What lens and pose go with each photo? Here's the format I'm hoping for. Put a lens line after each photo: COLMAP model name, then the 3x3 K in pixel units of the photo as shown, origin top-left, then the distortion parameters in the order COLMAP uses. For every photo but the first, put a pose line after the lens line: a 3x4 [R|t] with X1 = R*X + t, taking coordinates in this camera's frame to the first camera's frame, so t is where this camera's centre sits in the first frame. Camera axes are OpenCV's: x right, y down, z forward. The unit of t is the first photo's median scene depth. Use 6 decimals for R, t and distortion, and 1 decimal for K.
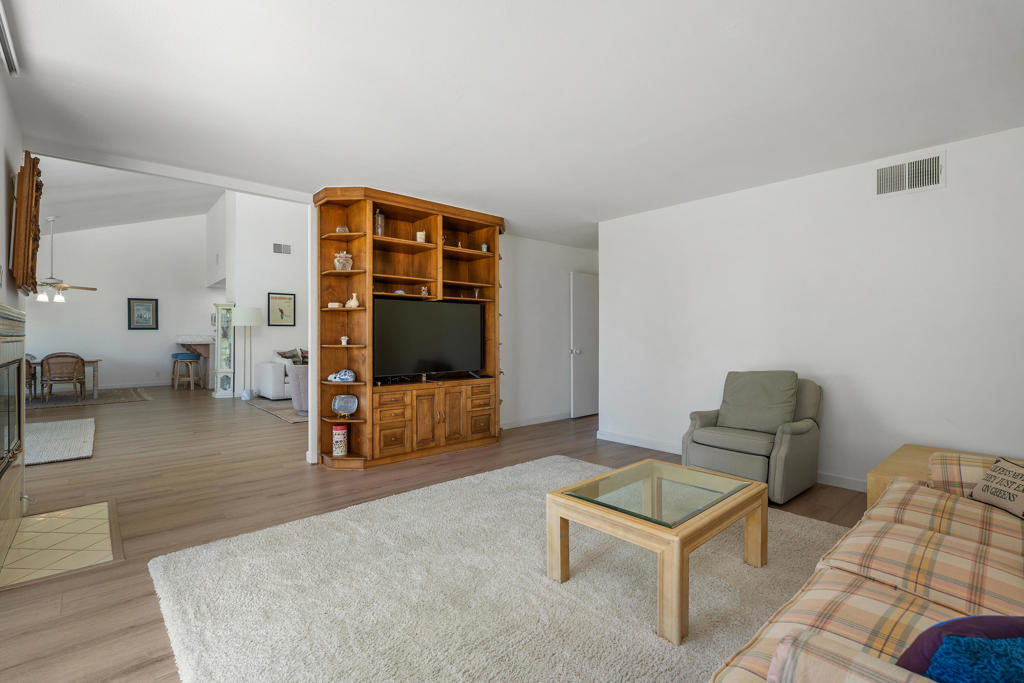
lens RADIAL K [[460.8, 0, 517.7], [0, 460.8, 335.5], [0, 0, 1]] dist [-0.000650, -0.000123]
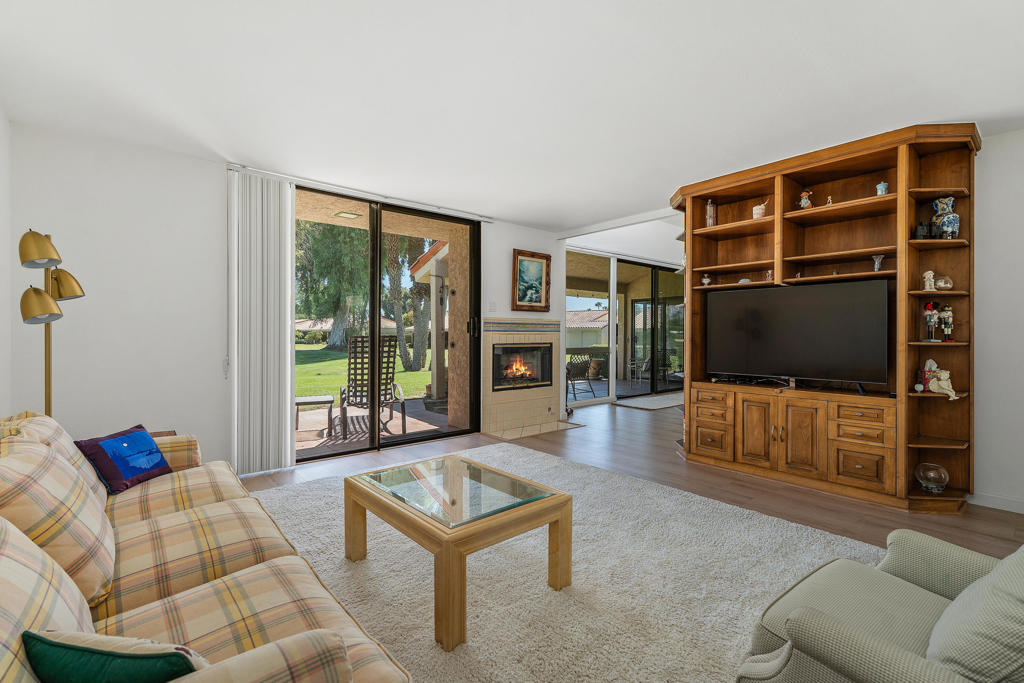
lens RADIAL K [[460.8, 0, 517.7], [0, 460.8, 335.5], [0, 0, 1]] dist [-0.000650, -0.000123]
pose [[-0.025495, 0.002682, -0.999671, 0.636885], [0.001016, 0.999996, 0.002657, 0.007745], [0.999674, -0.000948, -0.025498, 0.584255]]
